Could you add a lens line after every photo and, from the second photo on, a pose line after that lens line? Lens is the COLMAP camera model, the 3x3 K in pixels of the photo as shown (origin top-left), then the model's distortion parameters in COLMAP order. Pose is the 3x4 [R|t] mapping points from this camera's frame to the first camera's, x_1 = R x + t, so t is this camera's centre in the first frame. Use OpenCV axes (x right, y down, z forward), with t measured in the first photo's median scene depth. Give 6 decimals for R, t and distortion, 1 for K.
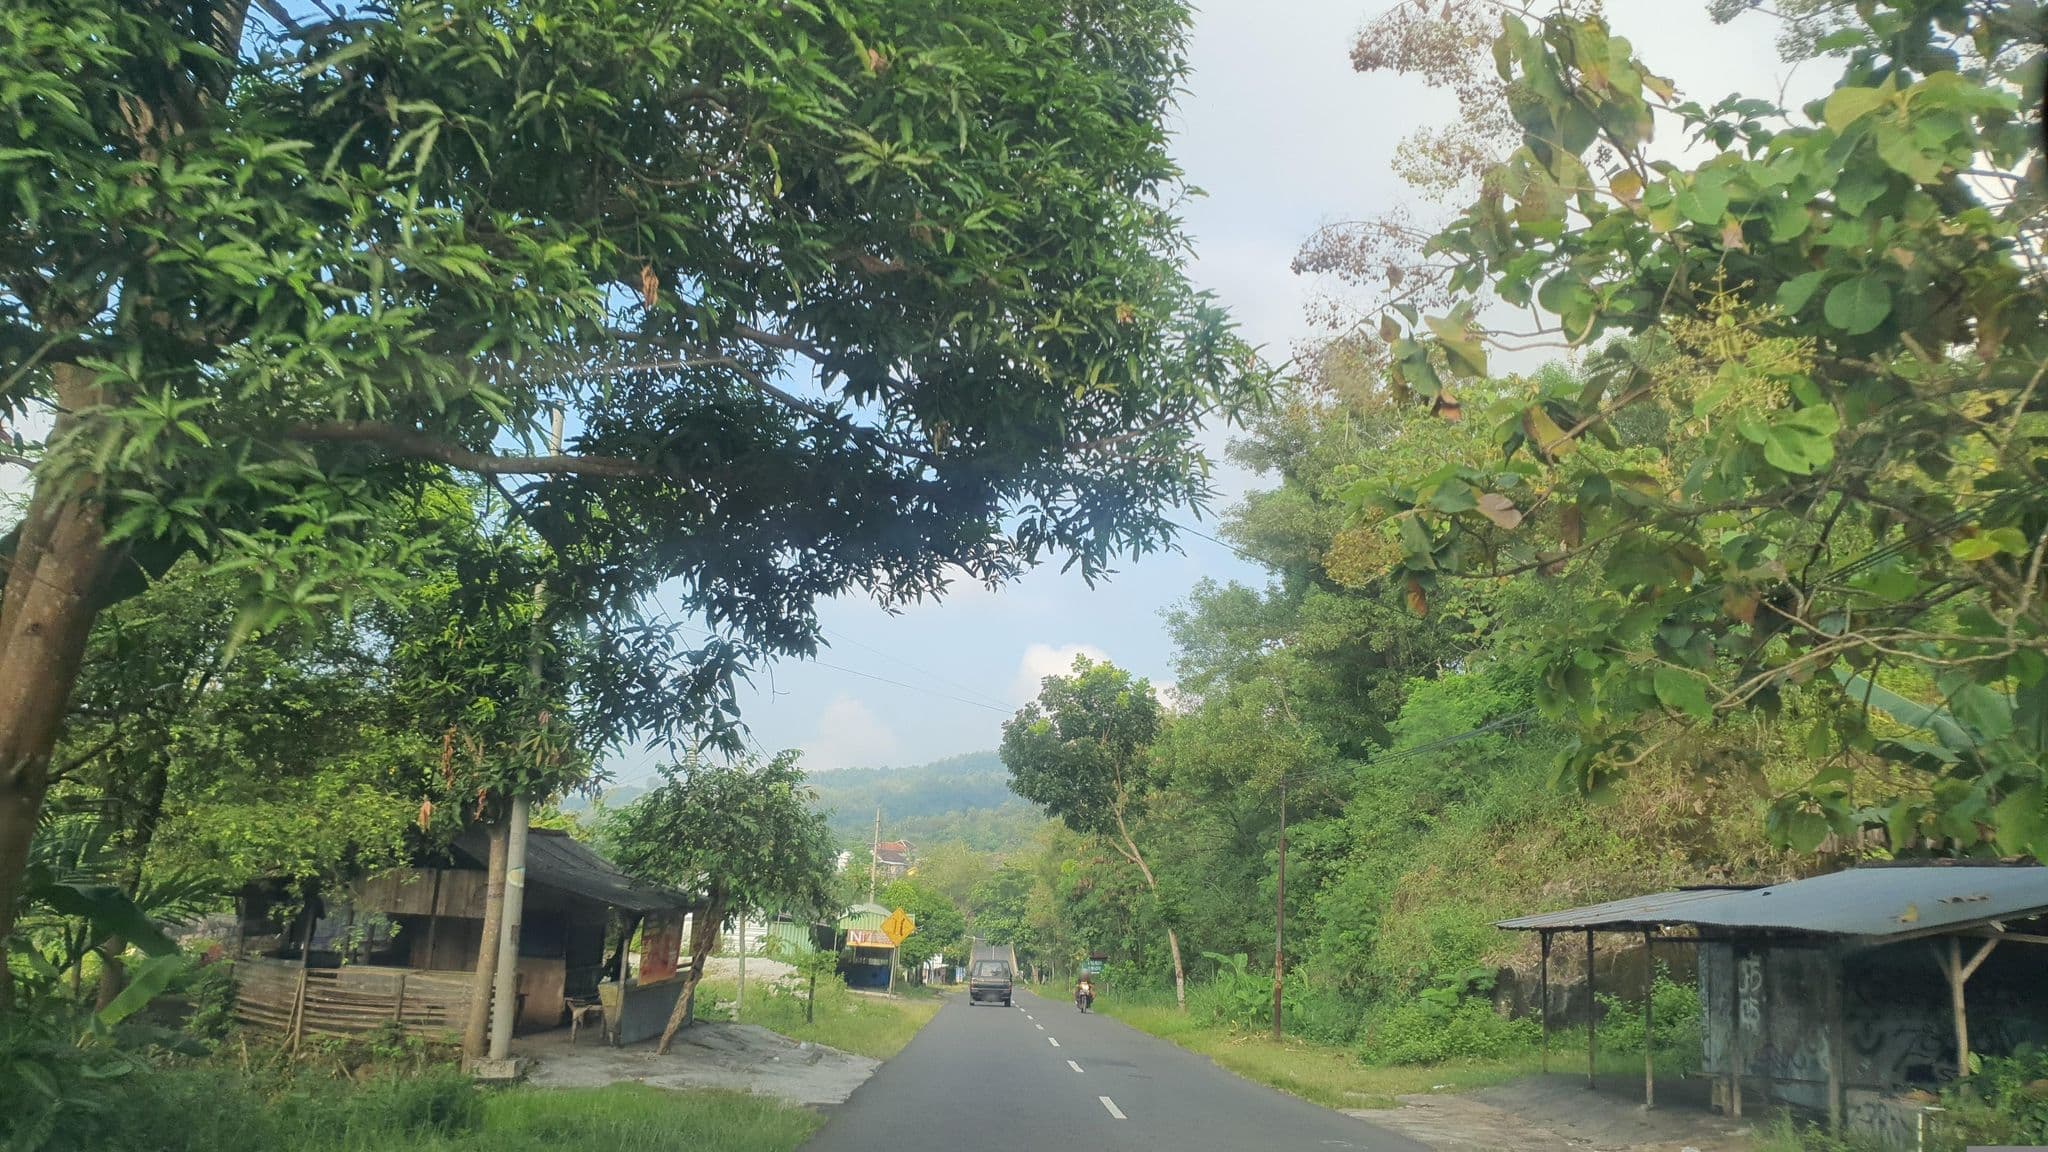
lens RADIAL K [[1556.1, 0, 1024.0], [0, 1556.1, 576.0], [0, 0, 1]] dist [0.008470, -0.001207]
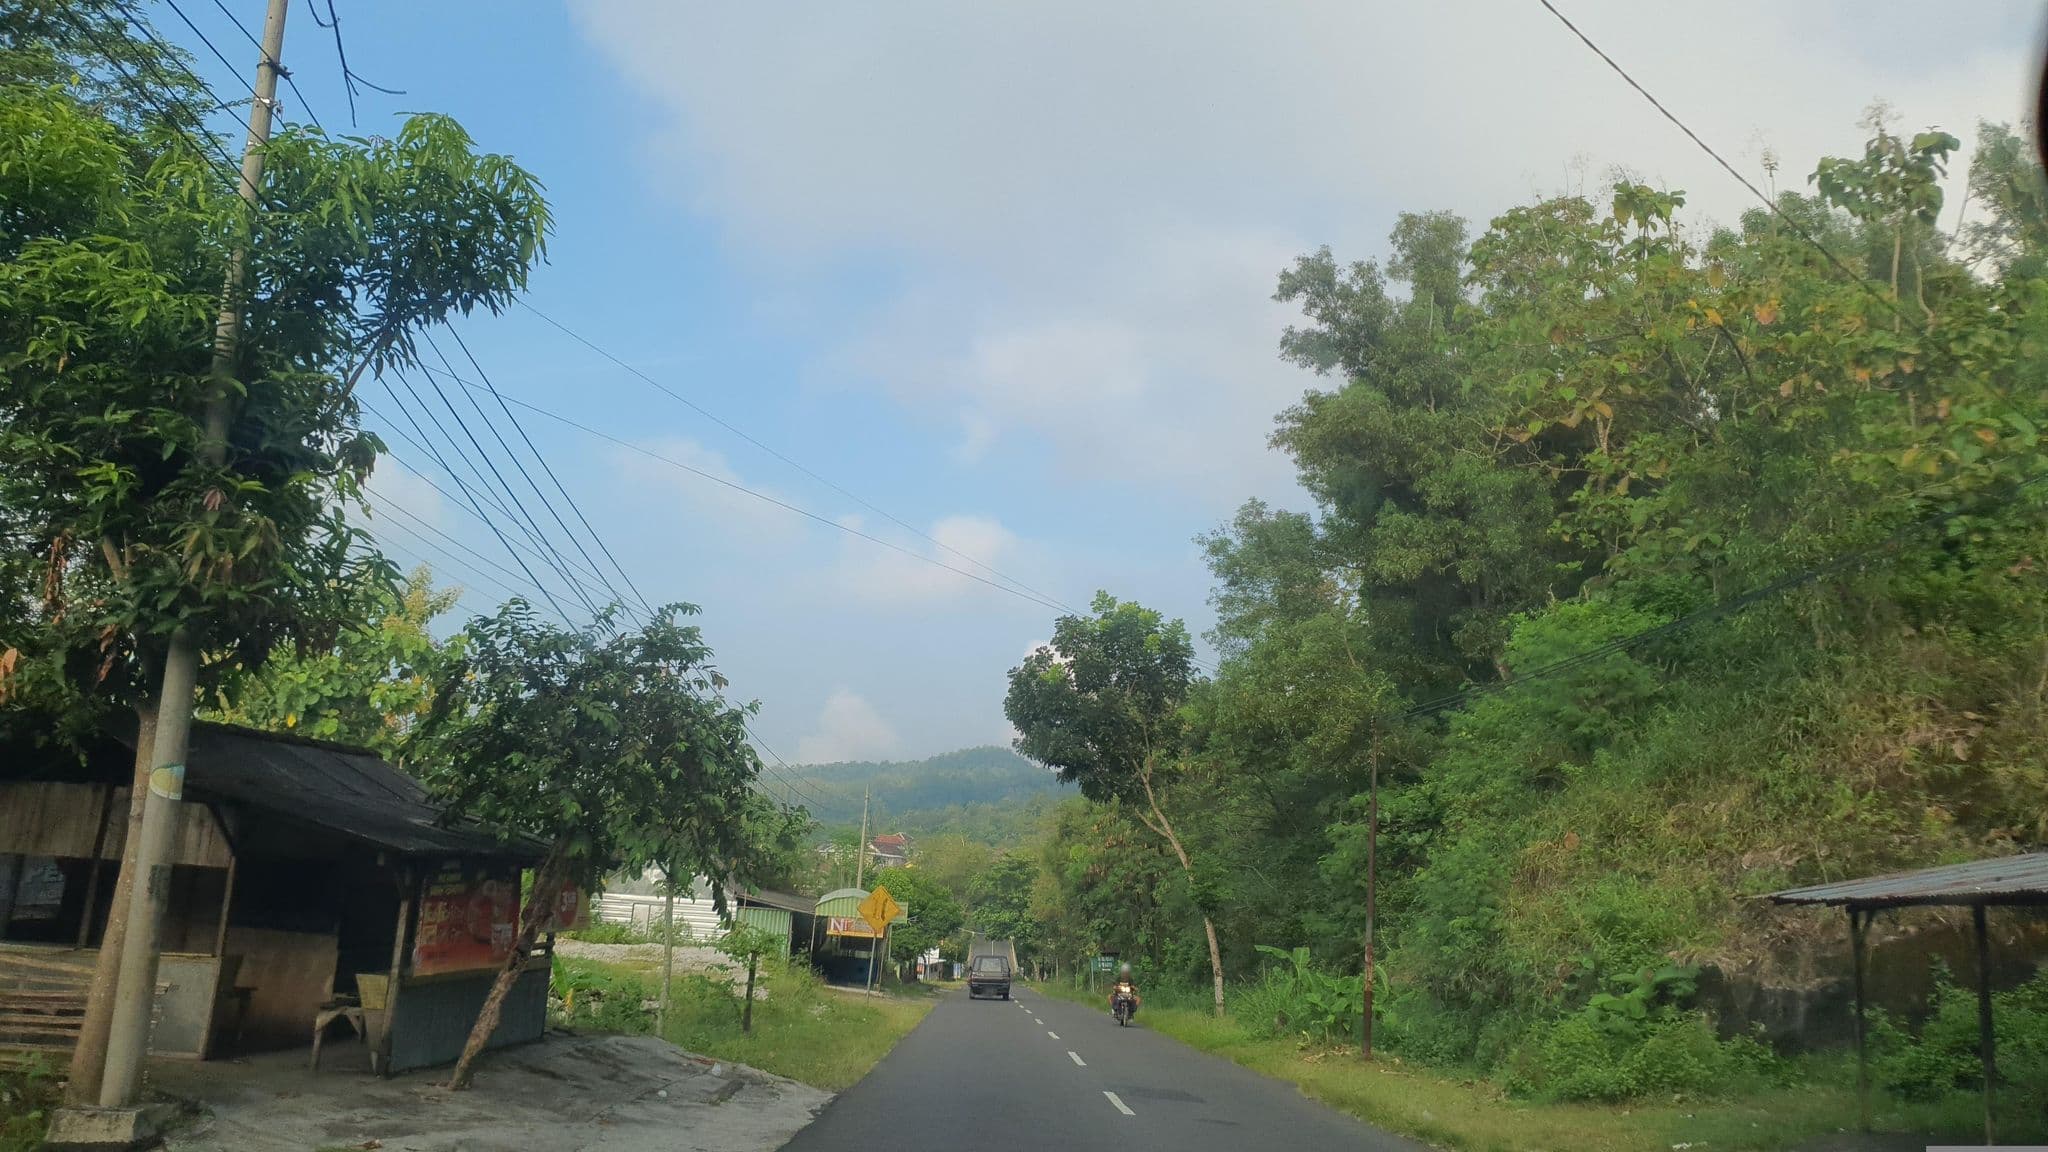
lens RADIAL K [[1567.3, 0, 1024.0], [0, 1567.3, 576.0], [0, 0, 1]] dist [-0.003404, -0.000567]
pose [[0.999939, 0.010861, -0.001864, -0.005198], [-0.010855, 0.999935, 0.003404, 0.044780], [0.001901, -0.003384, 0.999992, 0.171719]]
